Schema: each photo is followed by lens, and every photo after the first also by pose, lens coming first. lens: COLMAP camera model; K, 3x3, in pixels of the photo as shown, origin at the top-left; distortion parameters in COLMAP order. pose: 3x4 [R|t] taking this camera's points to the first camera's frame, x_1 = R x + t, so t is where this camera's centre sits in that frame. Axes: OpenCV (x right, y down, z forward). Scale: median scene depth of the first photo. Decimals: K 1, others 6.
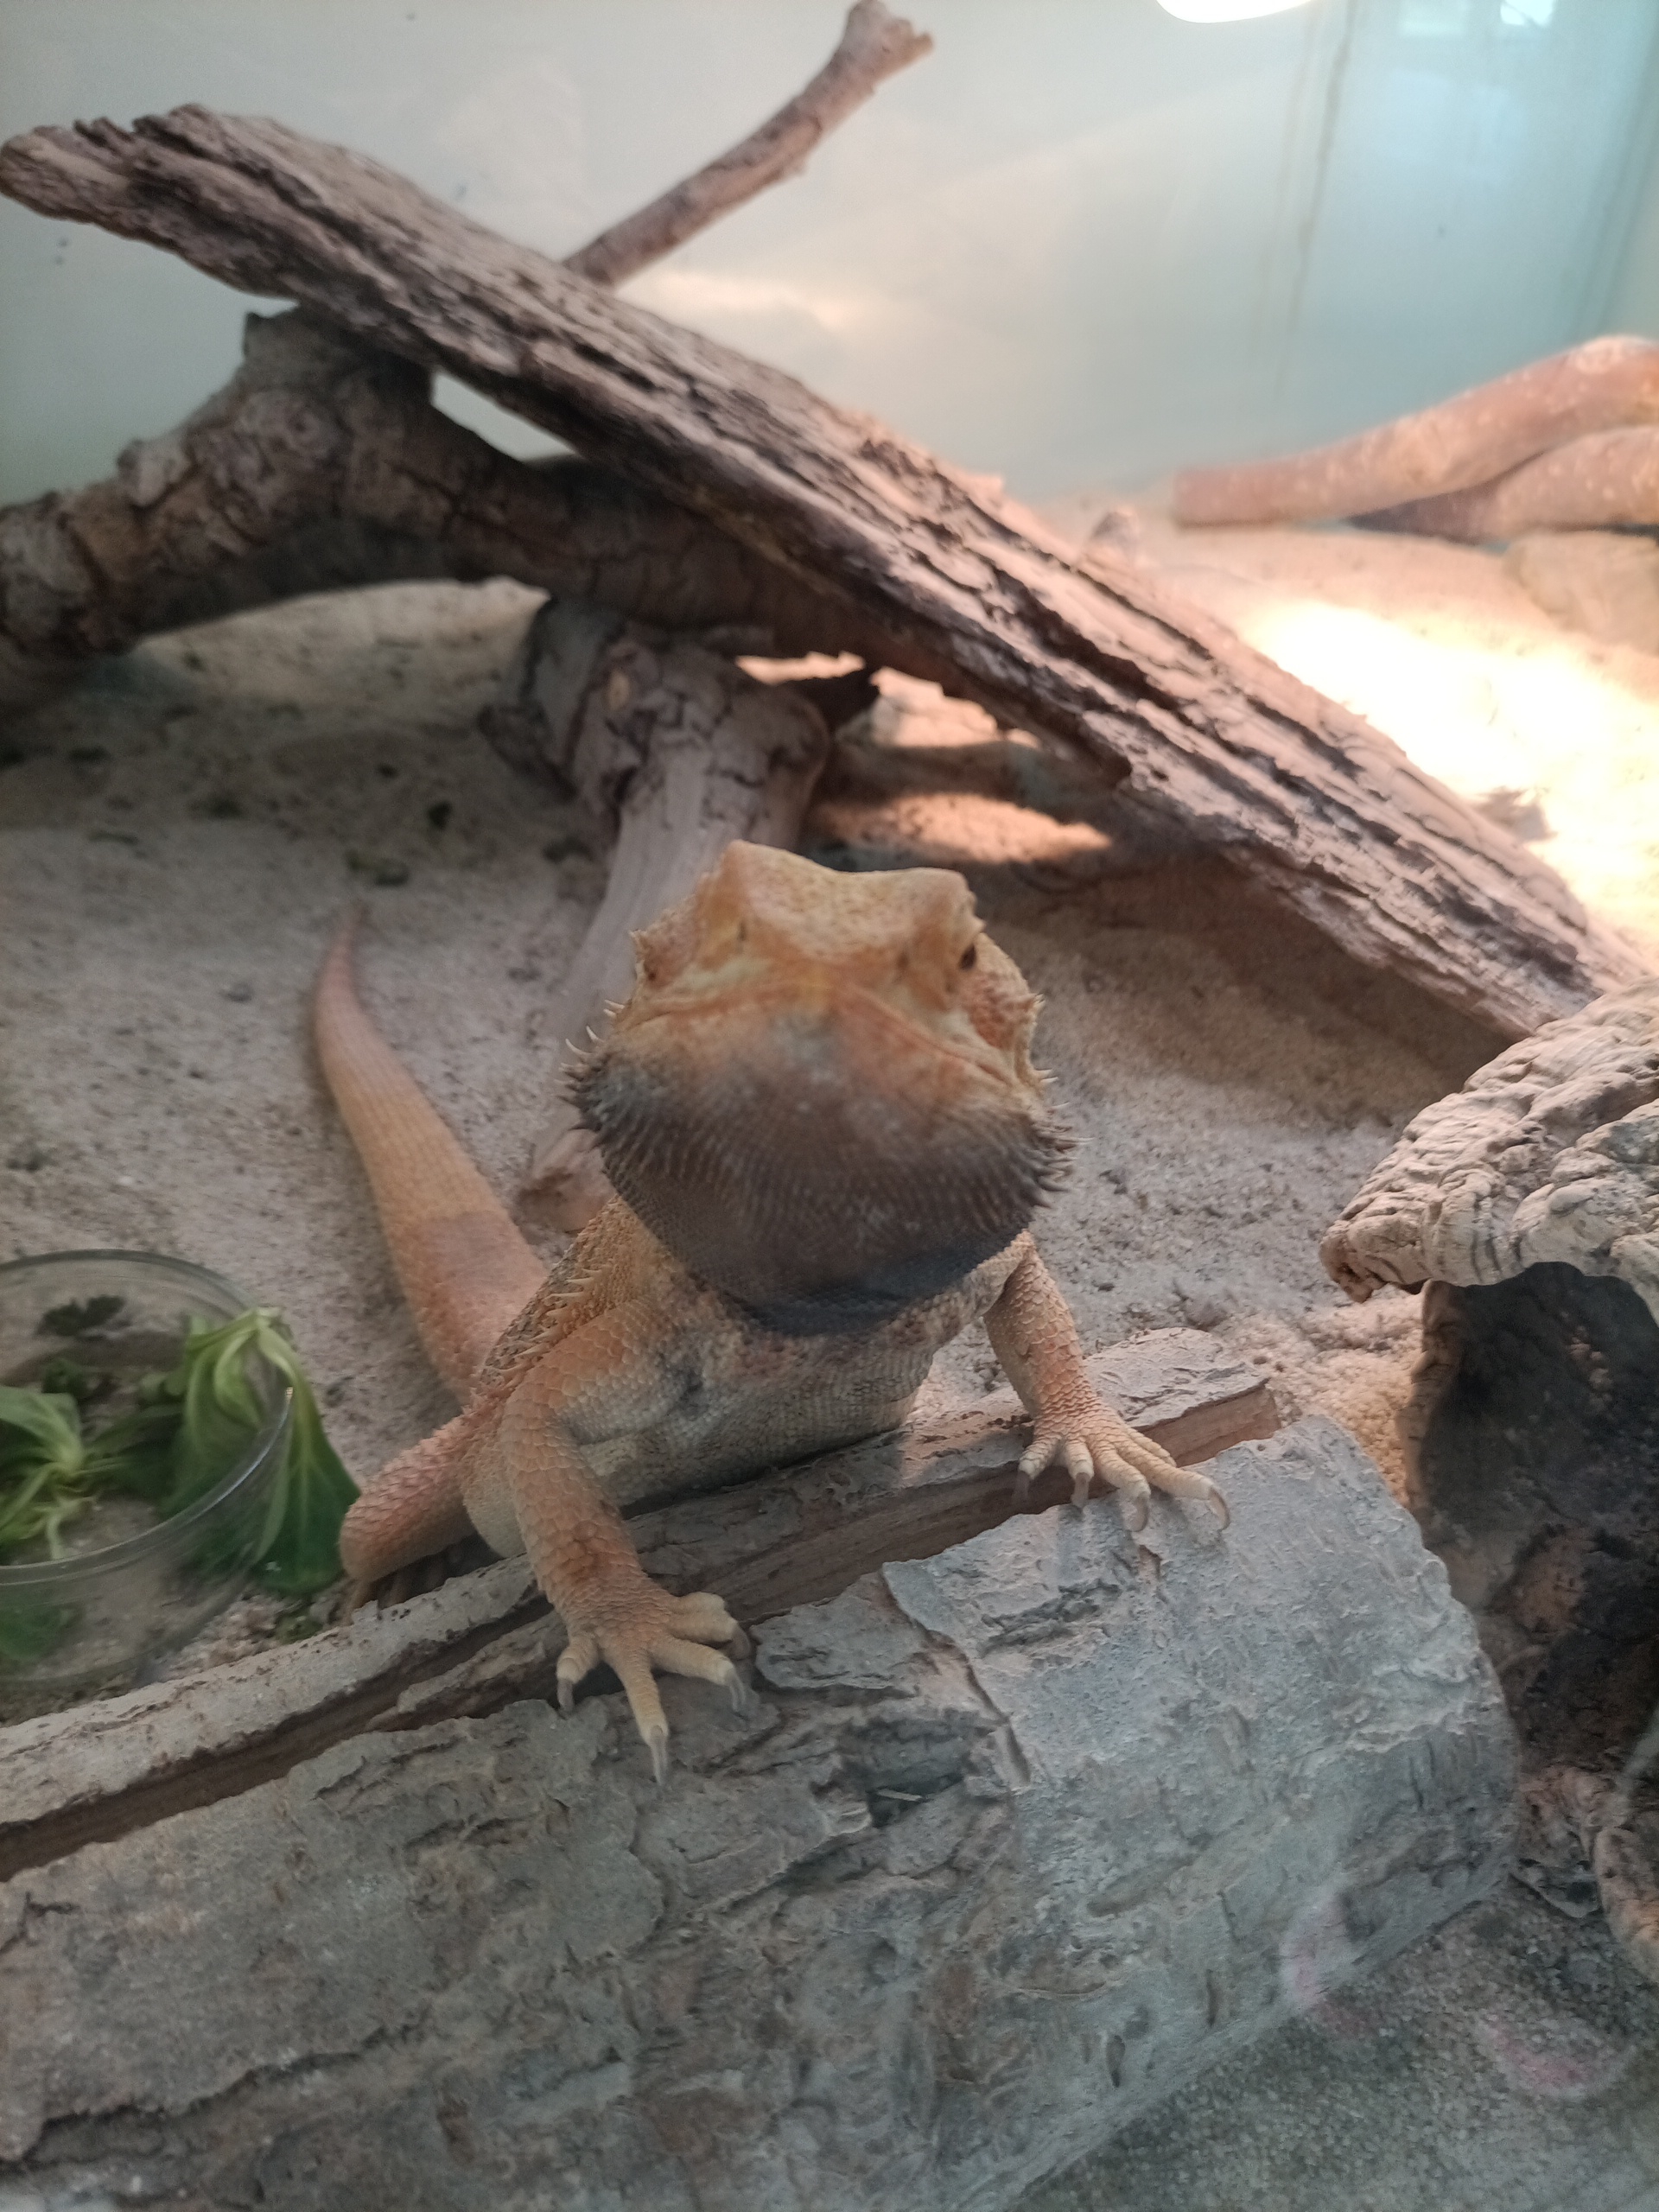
lens RADIAL K [[1895.7, 0, 831.4], [0, 1895.7, 1099.9], [0, 0, 1]] dist [0.031262, -0.082205]
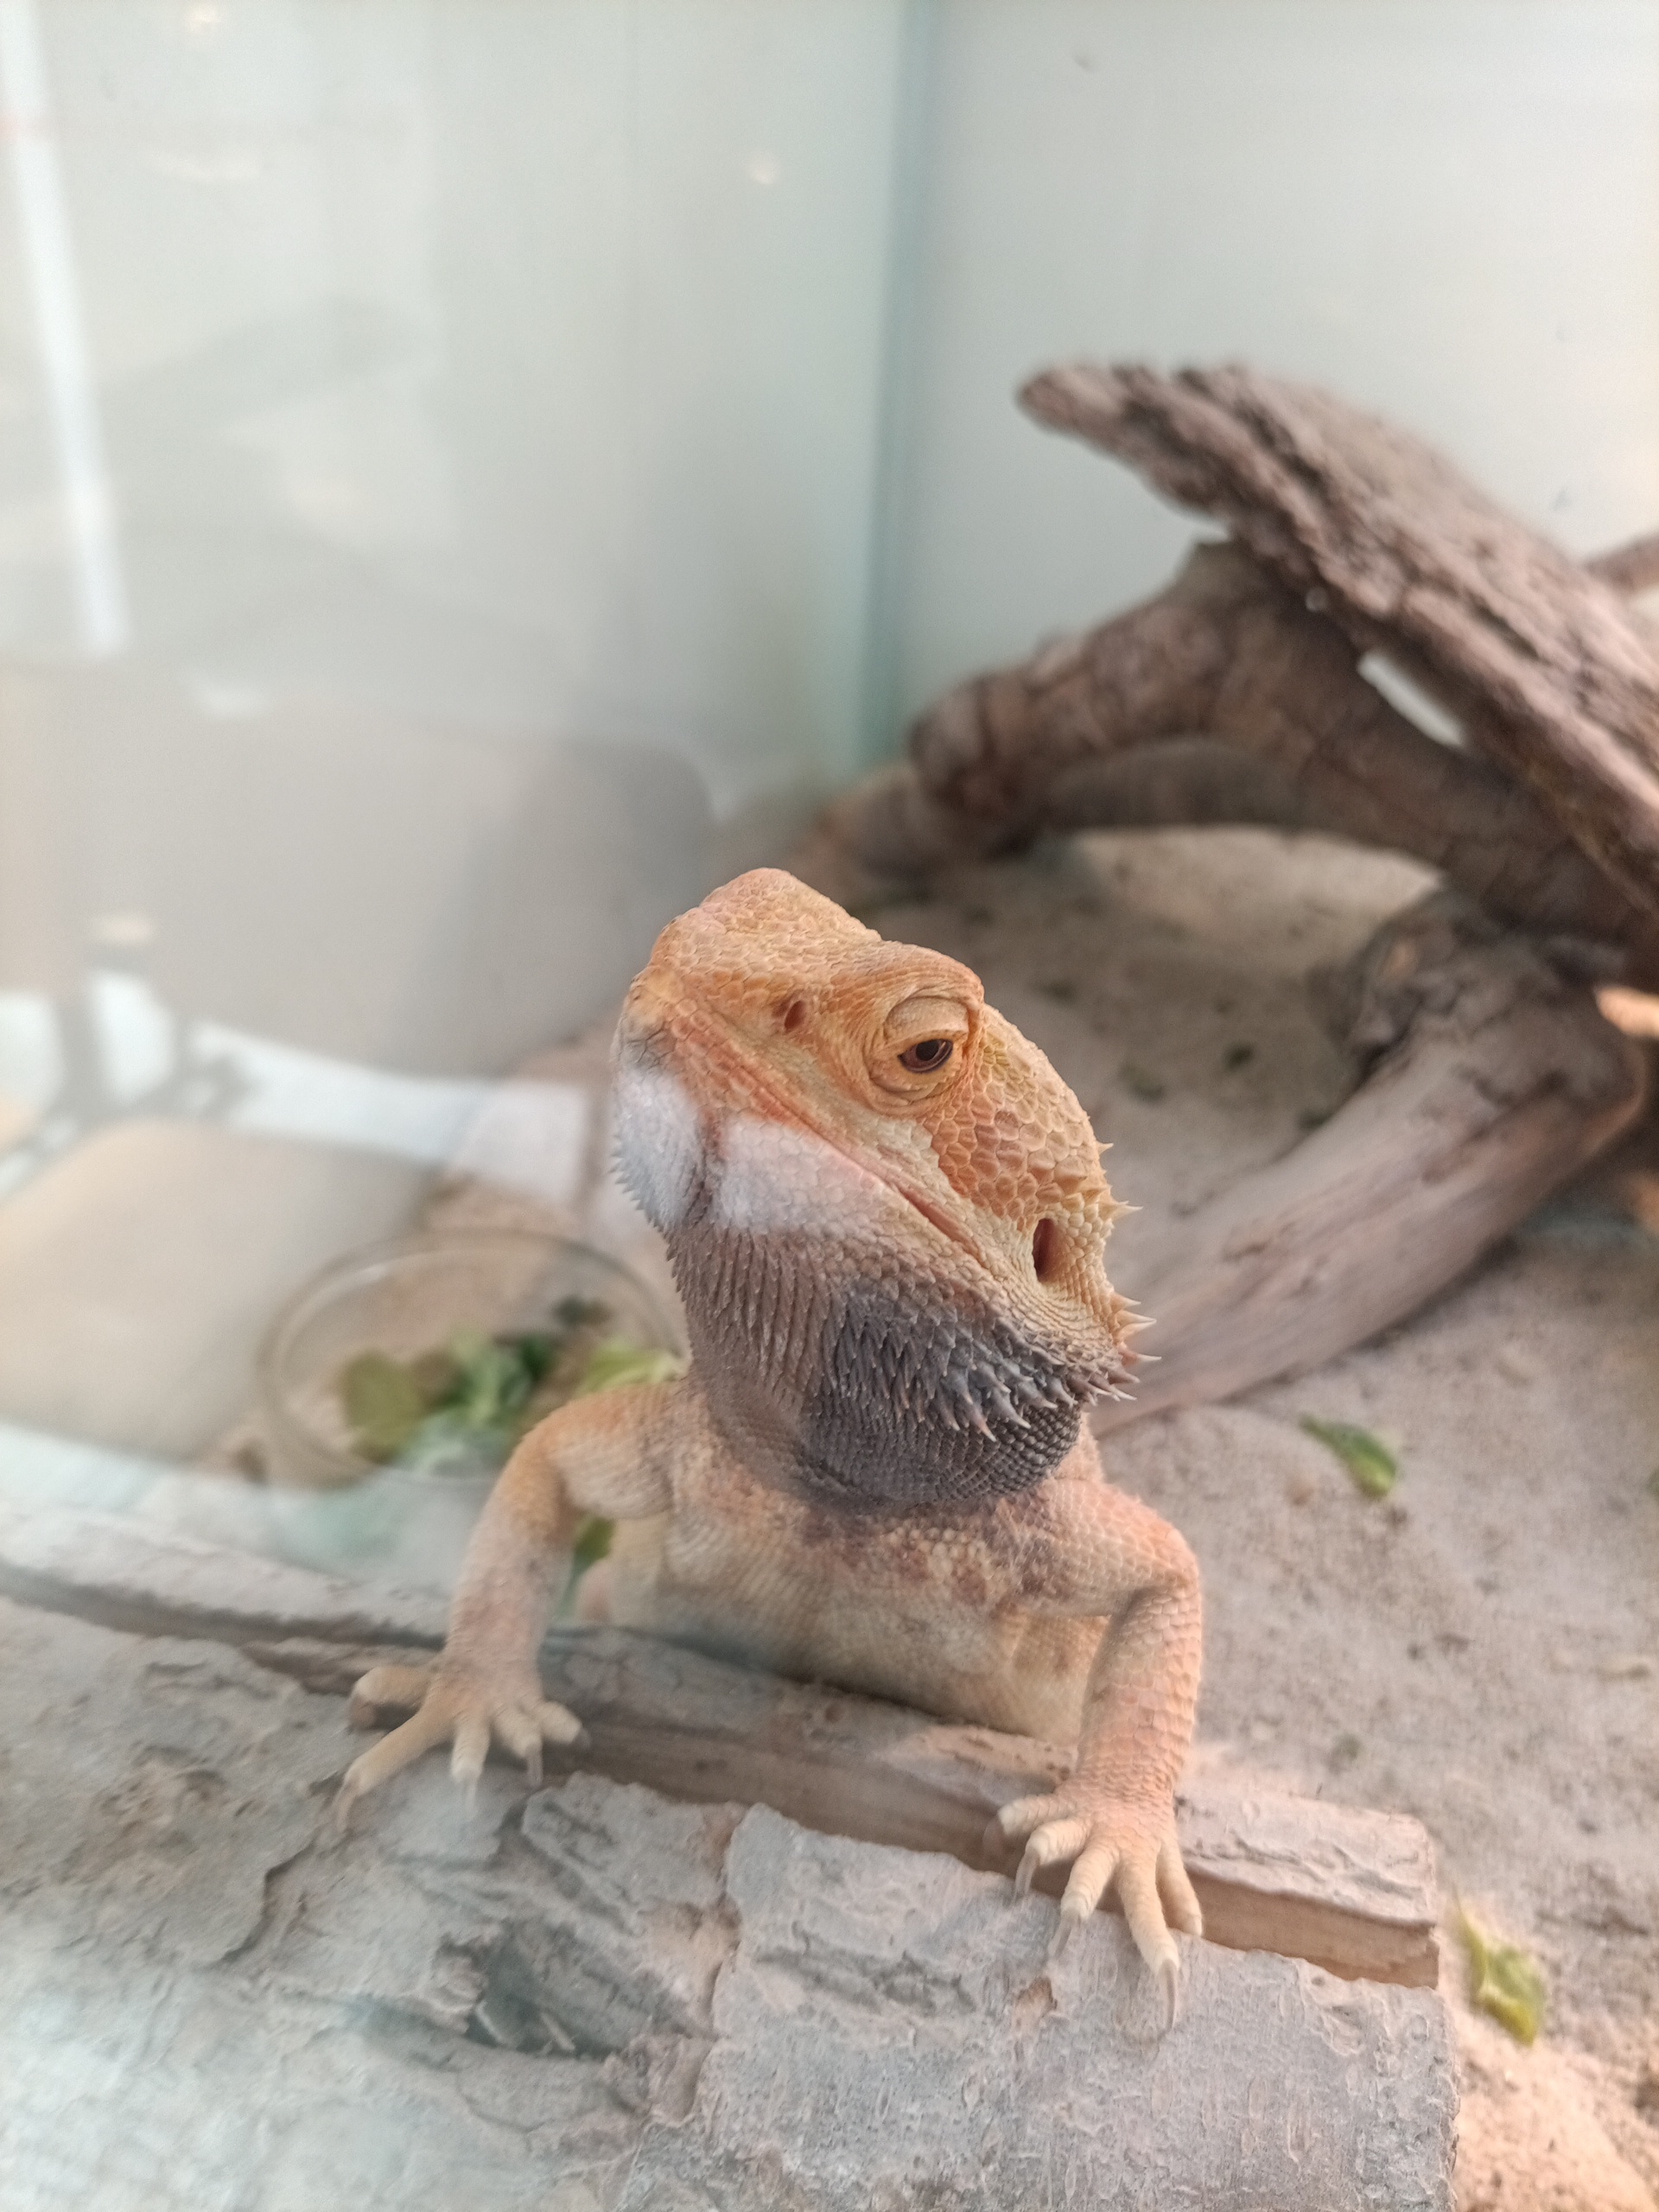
lens RADIAL K [[1895.7, 0, 824.4], [0, 1895.7, 1034.9], [0, 0, 1]] dist [0.031262, -0.082205]
pose [[0.733552, 0.276020, -0.621058, 0.447644], [-0.406095, 0.910758, -0.074880, -0.006998], [0.544965, 0.307137, 0.780179, 0.265163]]
